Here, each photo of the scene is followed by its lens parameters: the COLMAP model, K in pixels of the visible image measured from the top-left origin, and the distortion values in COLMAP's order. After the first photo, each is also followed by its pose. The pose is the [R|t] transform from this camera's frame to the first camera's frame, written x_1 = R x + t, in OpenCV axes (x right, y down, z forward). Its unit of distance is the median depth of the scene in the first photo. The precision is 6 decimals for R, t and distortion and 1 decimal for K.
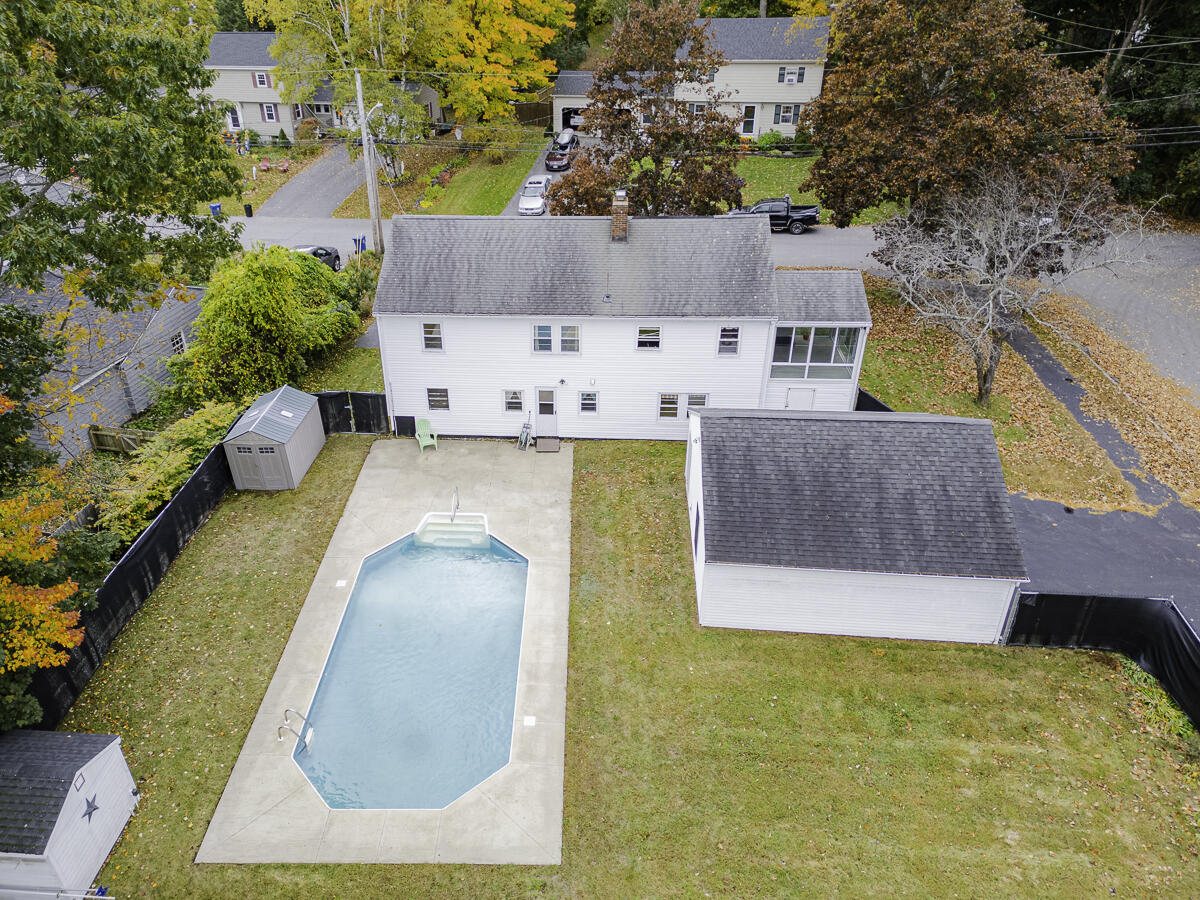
lens RADIAL K [[875.2, 0, 528.3], [0, 875.2, 440.6], [0, 0, 1]] dist [0.044842, -0.020568]
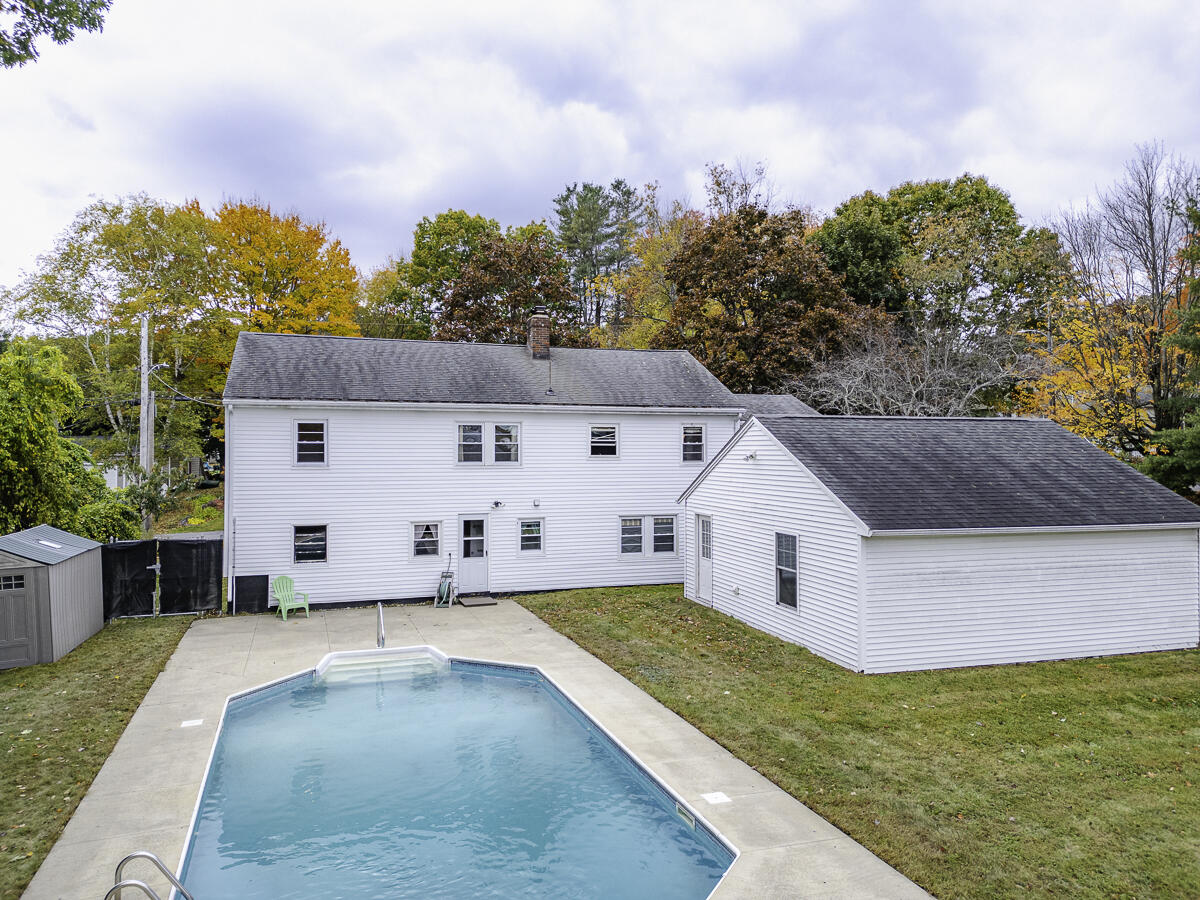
lens RADIAL K [[840.1, 0, 600.5], [0, 840.1, 446.3], [0, 0, 1]] dist [0.059153, -0.041249]
pose [[0.918820, 0.028895, 0.393617, -0.169362], [0.179152, 0.858116, -0.481187, 0.259885], [-0.351673, 0.512642, 0.783278, 0.408958]]
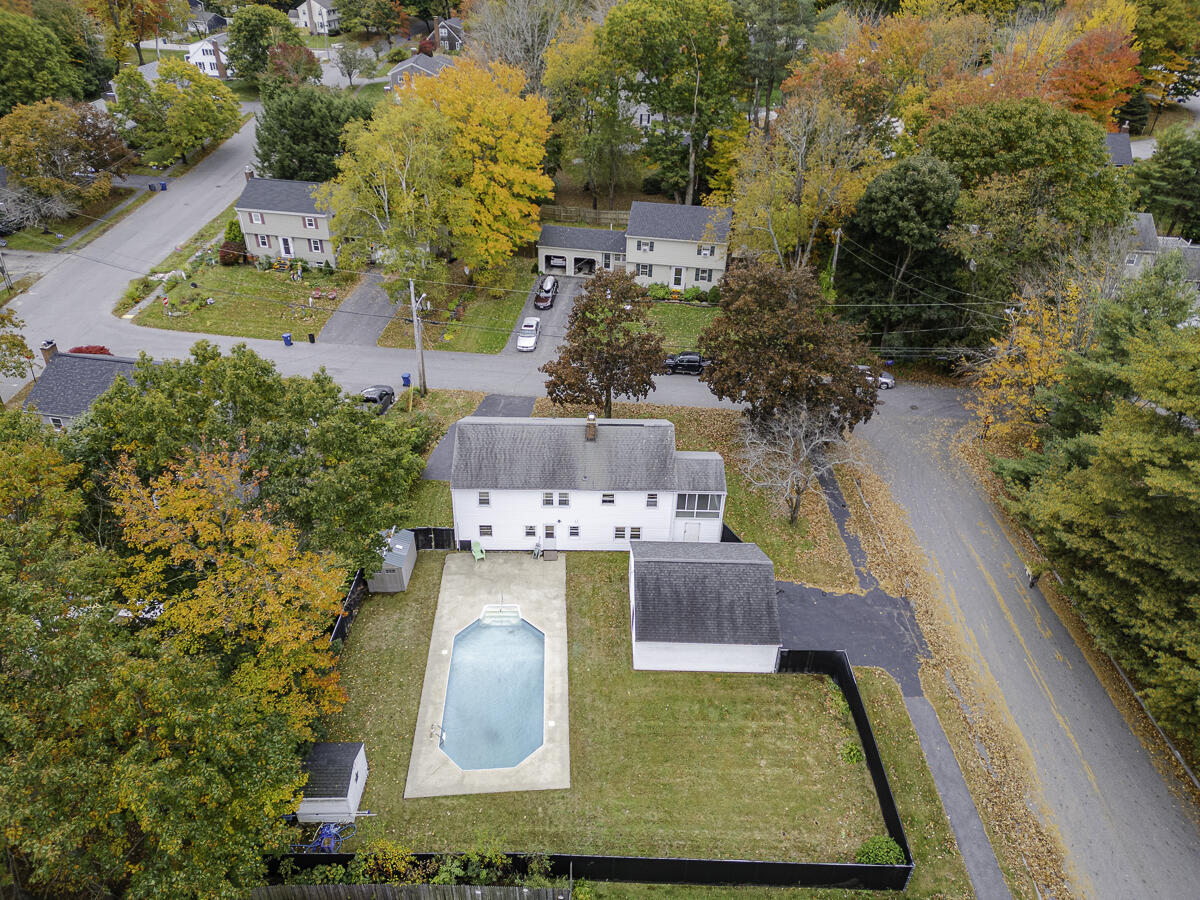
lens RADIAL K [[840.1, 0, 604.4], [0, 840.1, 442.1], [0, 0, 1]] dist [0.059153, -0.041249]
pose [[0.992001, -0.011988, 0.125660, -0.084216], [0.008411, 0.999545, 0.028963, -0.287126], [-0.125950, -0.027675, 0.991651, -0.698410]]
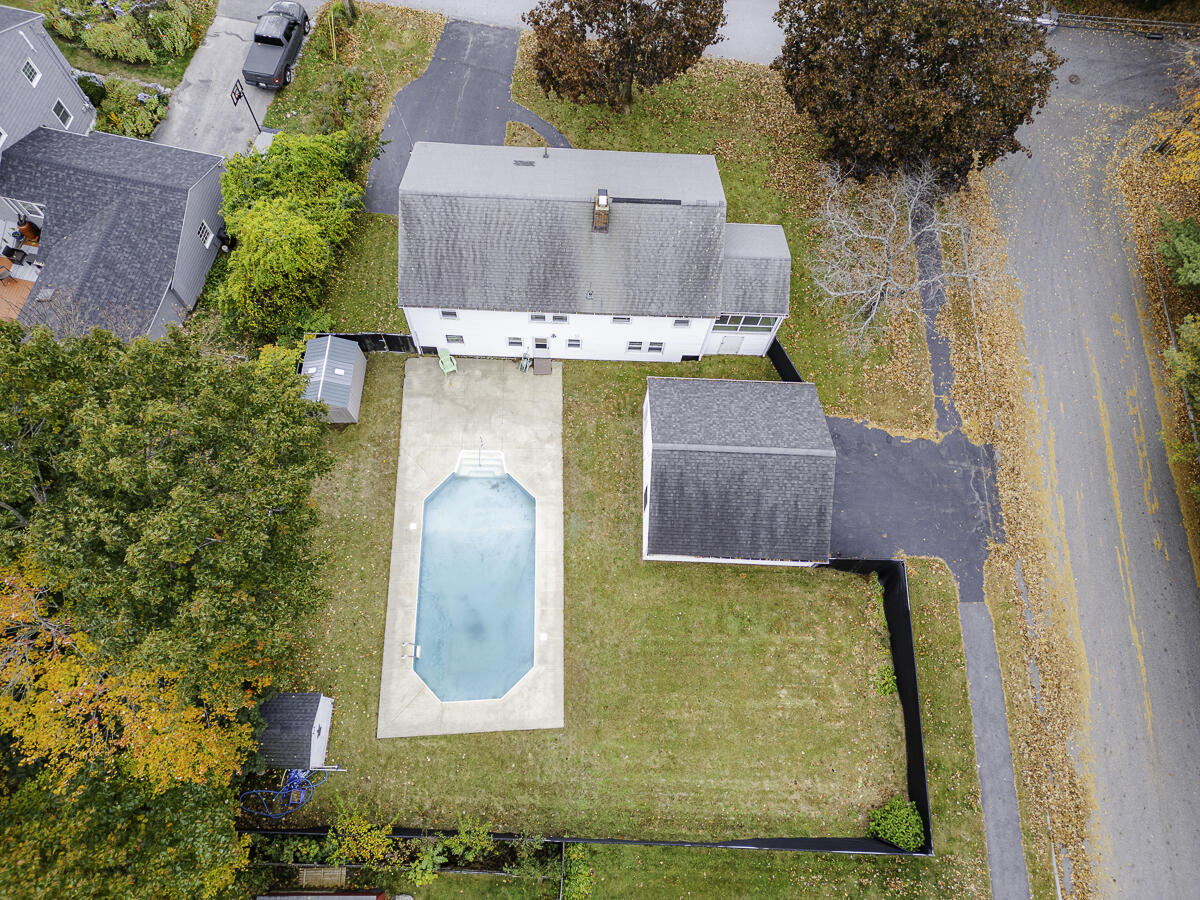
lens RADIAL K [[840.1, 0, 604.6], [0, 840.1, 441.9], [0, 0, 1]] dist [0.059153, -0.041249]
pose [[0.993322, -0.048925, 0.104485, -0.024898], [-0.026918, 0.782364, 0.622239, -0.752597], [-0.112189, -0.620897, 0.775823, -0.066512]]
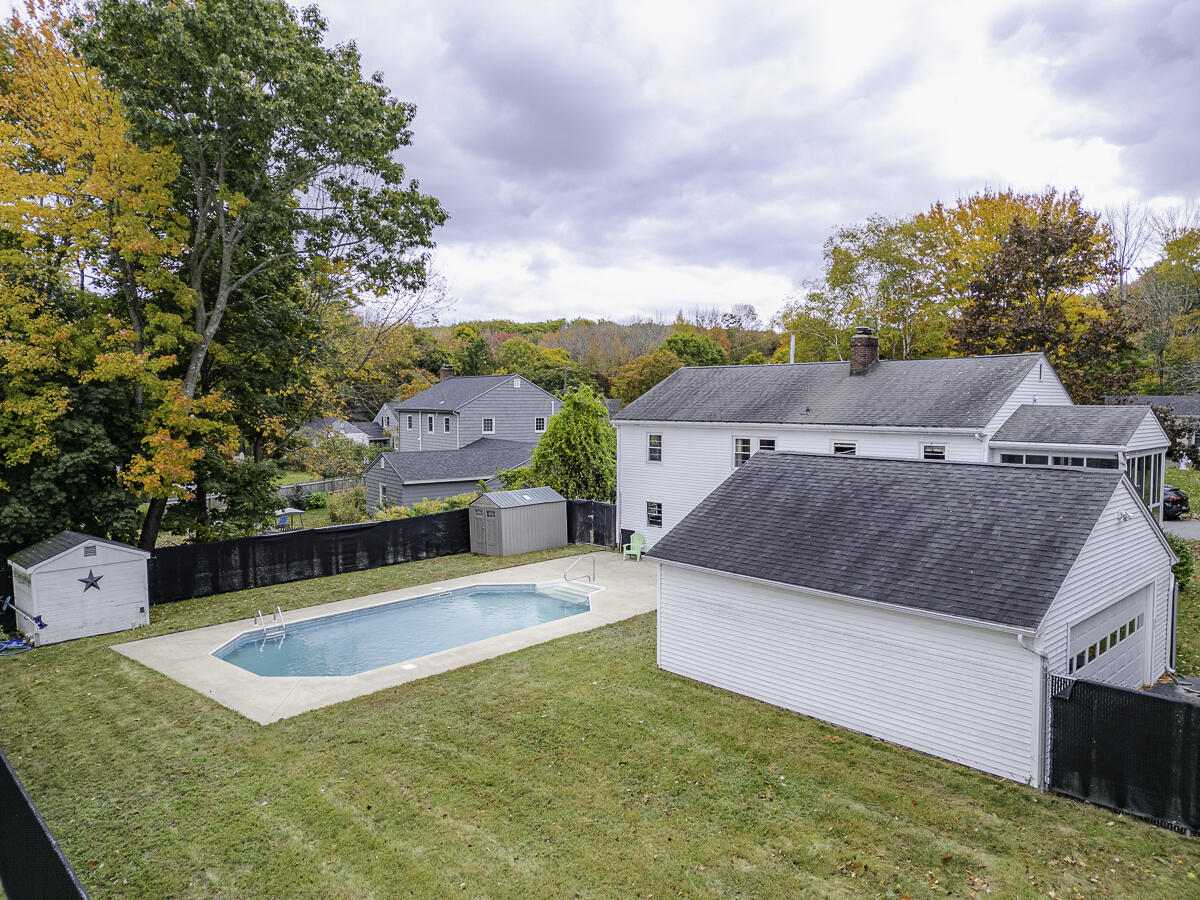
lens RADIAL K [[840.1, 0, 605.8], [0, 840.1, 452.8], [0, 0, 1]] dist [0.059153, -0.041249]
pose [[0.772425, 0.068271, -0.631426, 0.498231], [-0.342031, 0.882433, -0.322997, 0.240263], [0.535140, 0.465458, 0.704964, 0.275486]]
